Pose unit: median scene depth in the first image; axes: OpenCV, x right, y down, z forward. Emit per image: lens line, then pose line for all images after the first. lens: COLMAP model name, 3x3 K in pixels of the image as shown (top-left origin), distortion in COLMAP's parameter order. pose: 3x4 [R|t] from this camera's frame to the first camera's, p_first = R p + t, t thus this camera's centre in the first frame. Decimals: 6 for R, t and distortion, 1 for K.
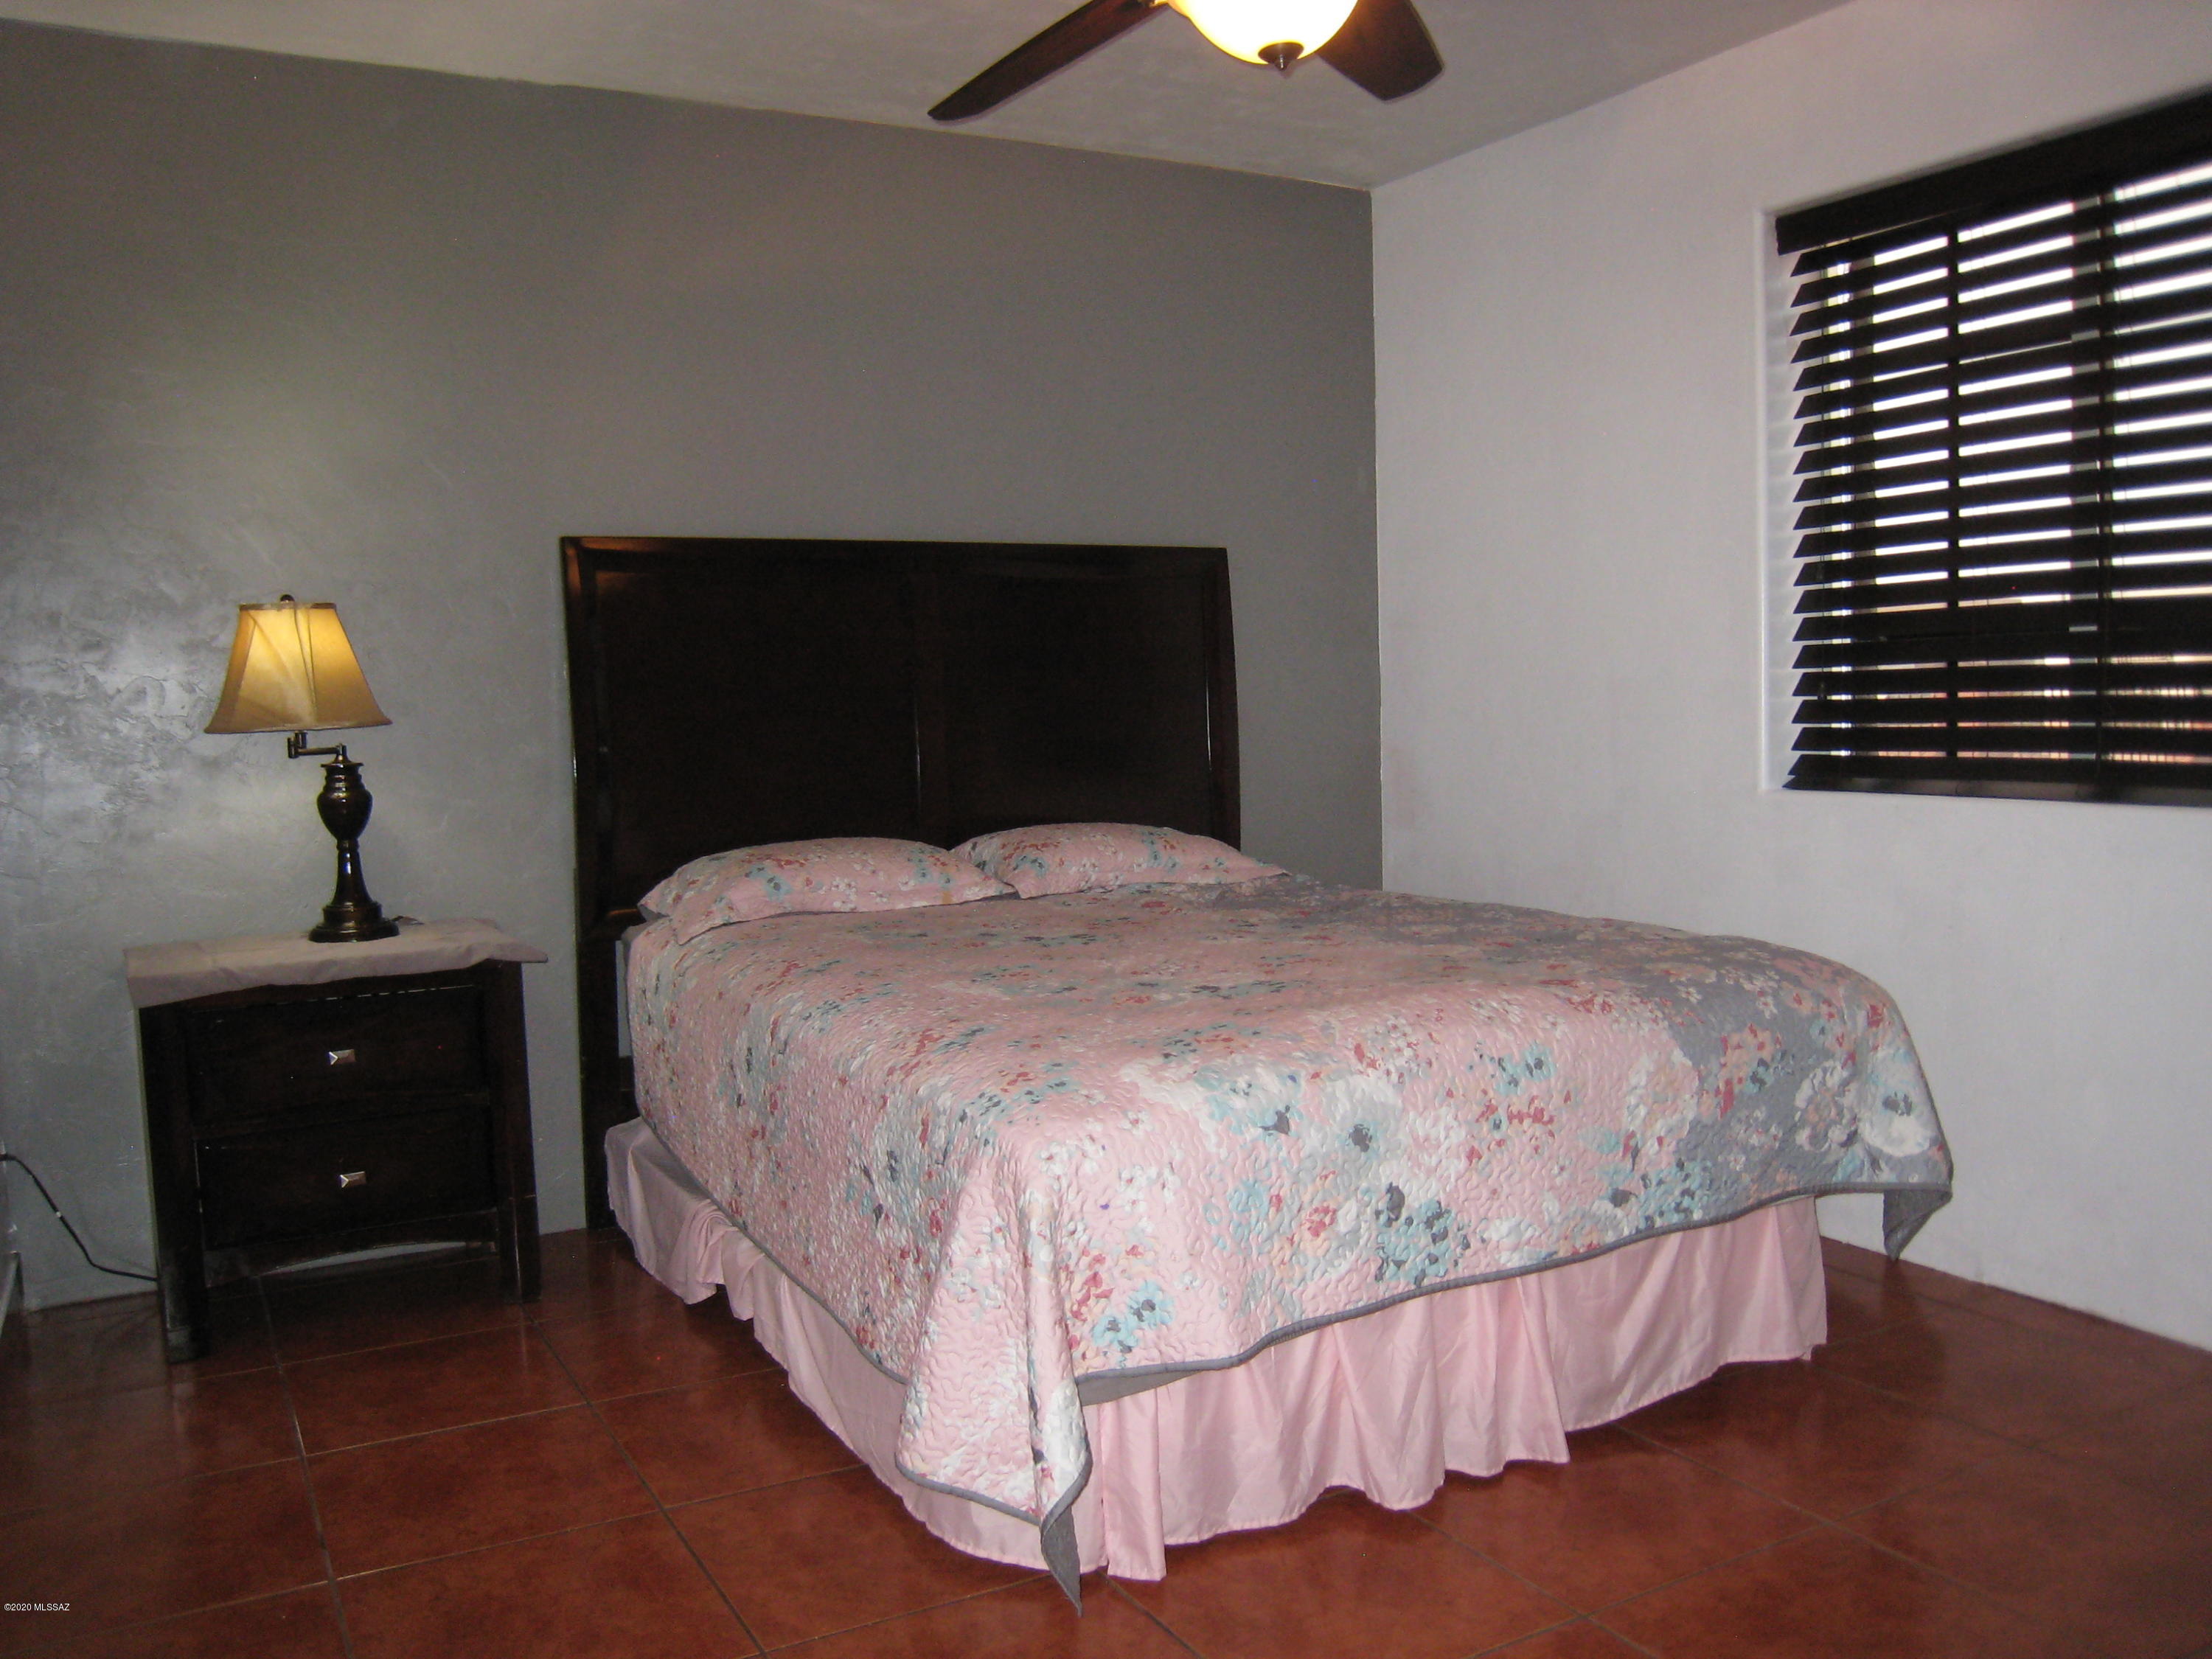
lens RADIAL K [[1776.8, 0, 1100.1], [0, 1776.8, 834.2], [0, 0, 1]] dist [-0.113925, 0.005252]
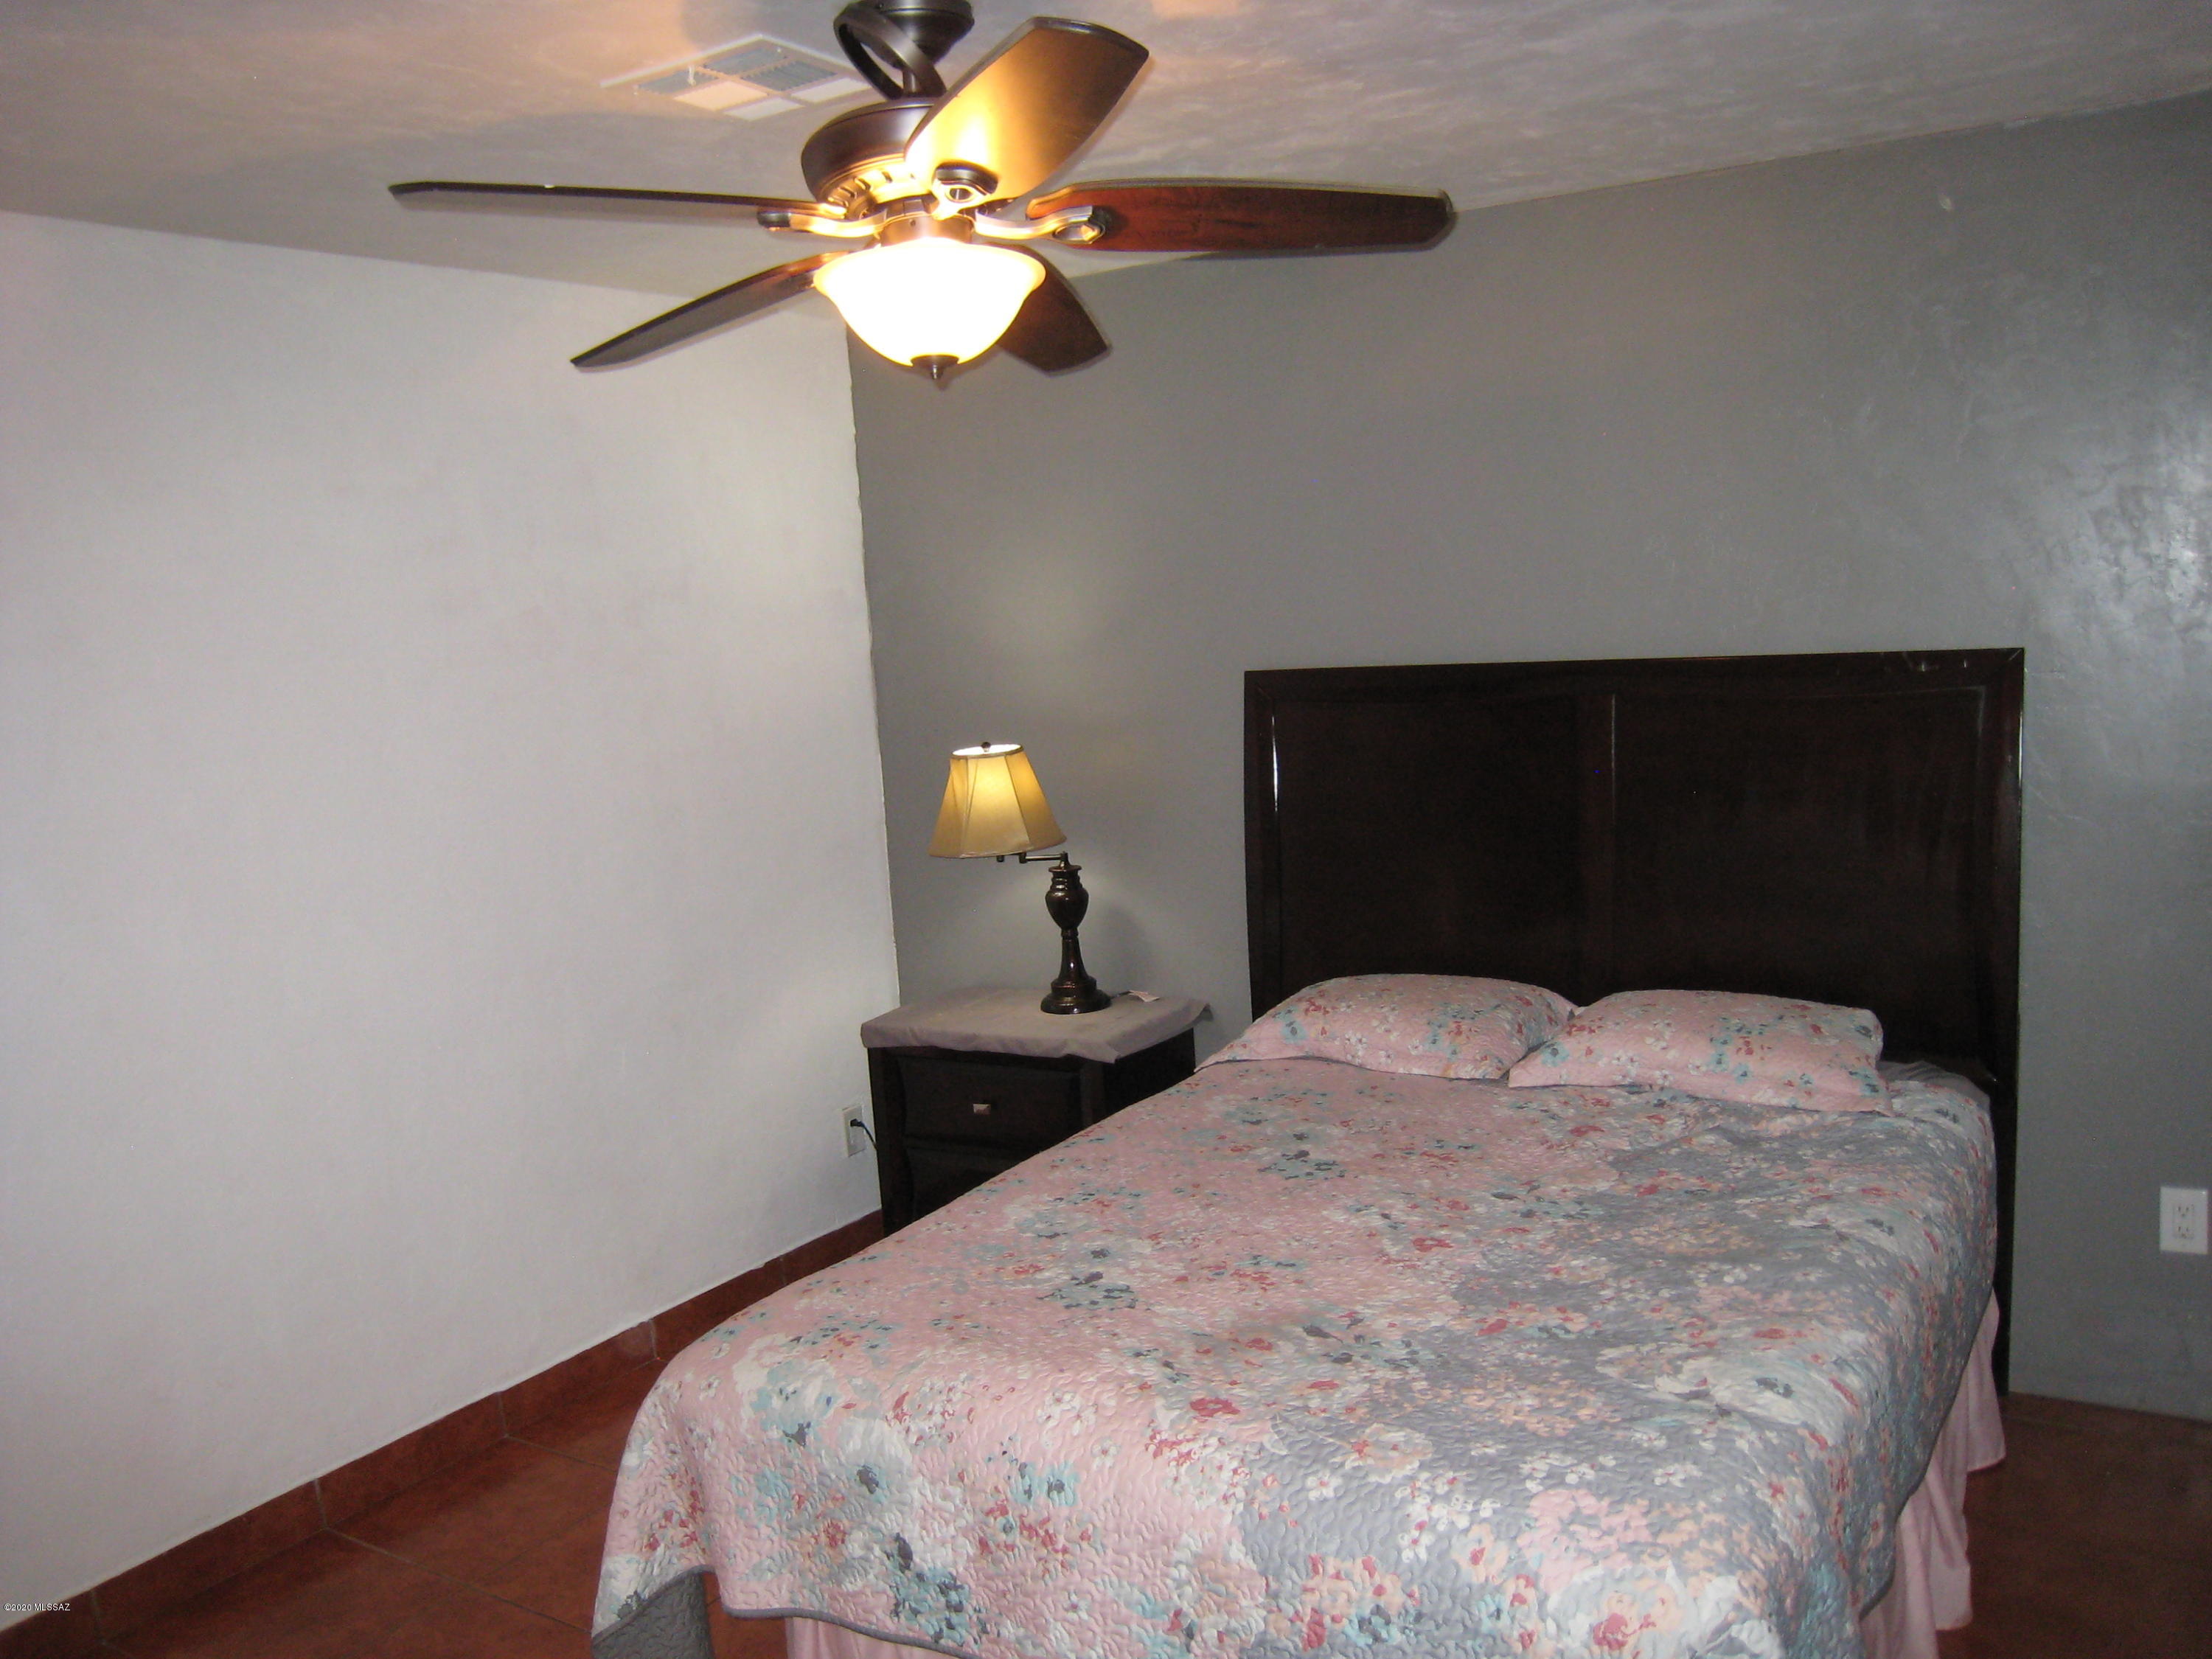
lens RADIAL K [[1776.8, 0, 1098.7], [0, 1776.8, 819.8], [0, 0, 1]] dist [-0.113925, 0.005252]
pose [[0.499671, 0.093082, -0.861199, 0.673310], [-0.020495, 0.995202, 0.095674, -0.199386], [0.865973, -0.030155, 0.499182, 0.391690]]
